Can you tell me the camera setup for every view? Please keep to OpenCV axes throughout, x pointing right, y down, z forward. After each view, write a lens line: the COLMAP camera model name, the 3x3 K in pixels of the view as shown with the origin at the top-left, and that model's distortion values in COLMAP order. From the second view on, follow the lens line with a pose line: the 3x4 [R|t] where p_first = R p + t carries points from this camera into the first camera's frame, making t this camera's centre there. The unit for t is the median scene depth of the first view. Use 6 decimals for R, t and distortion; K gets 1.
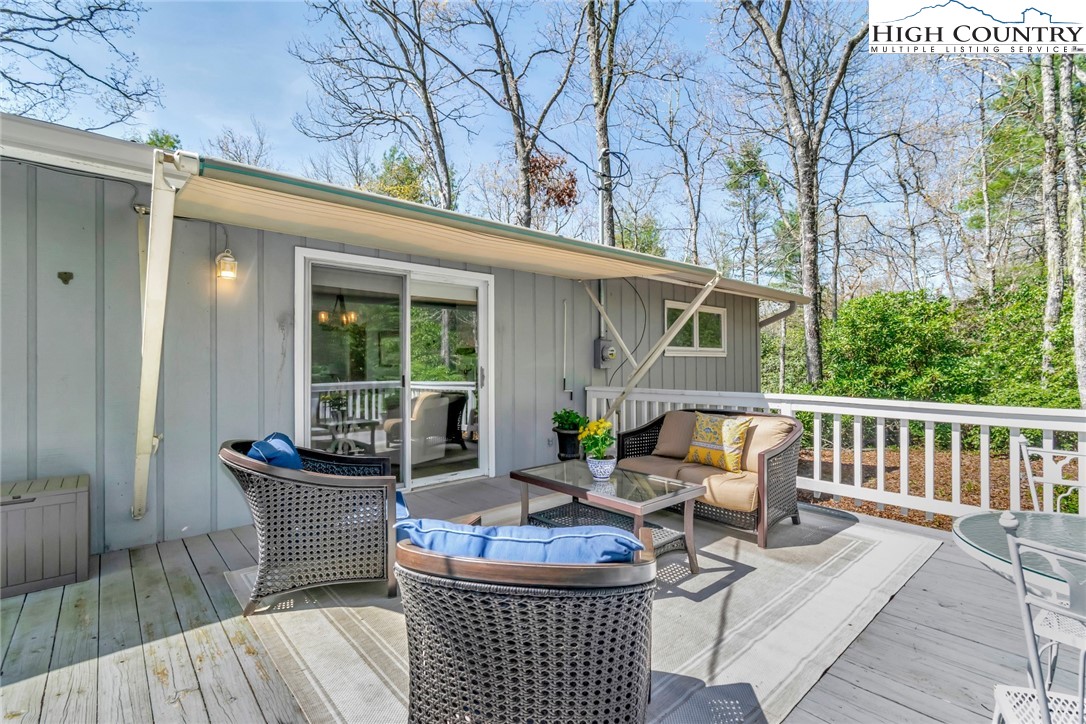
lens RADIAL K [[493.9, 0, 539.8], [0, 493.9, 340.5], [0, 0, 1]] dist [0.001491, -0.000266]
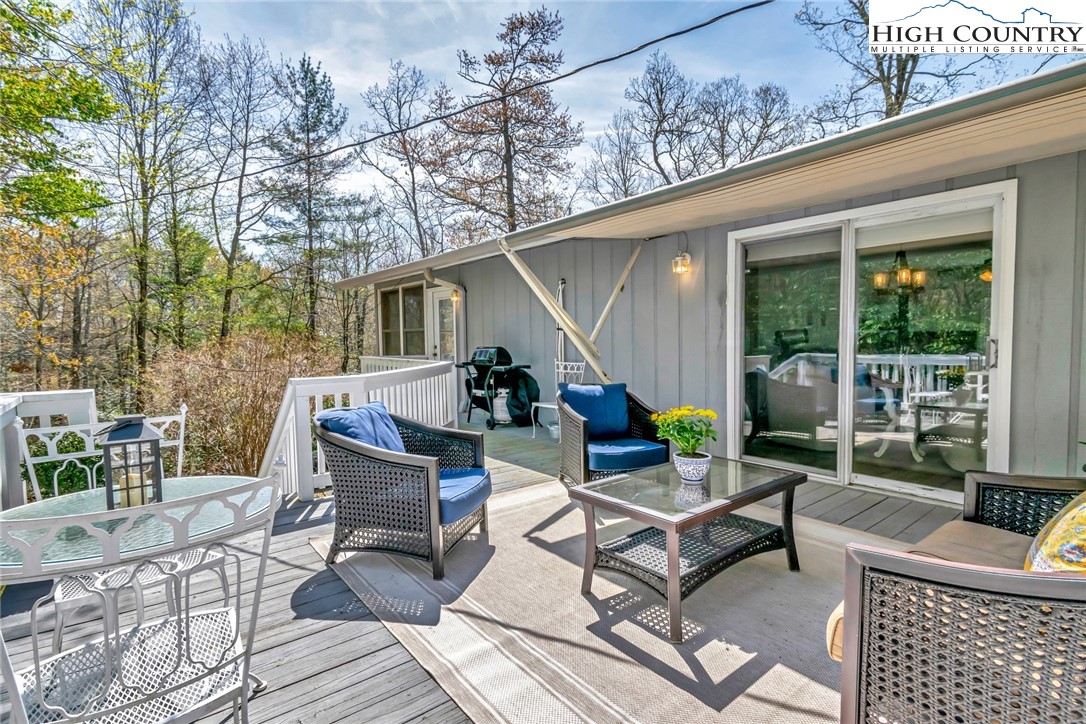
lens RADIAL K [[504.5, 0, 543.0], [0, 504.5, 362.0], [0, 0, 1]] dist [0.000710, -0.000111]
pose [[-0.033128, 0.052262, -0.998084, 0.715589], [0.059054, 0.996990, 0.050245, 0.025092], [0.997705, -0.057276, -0.036115, 0.616845]]
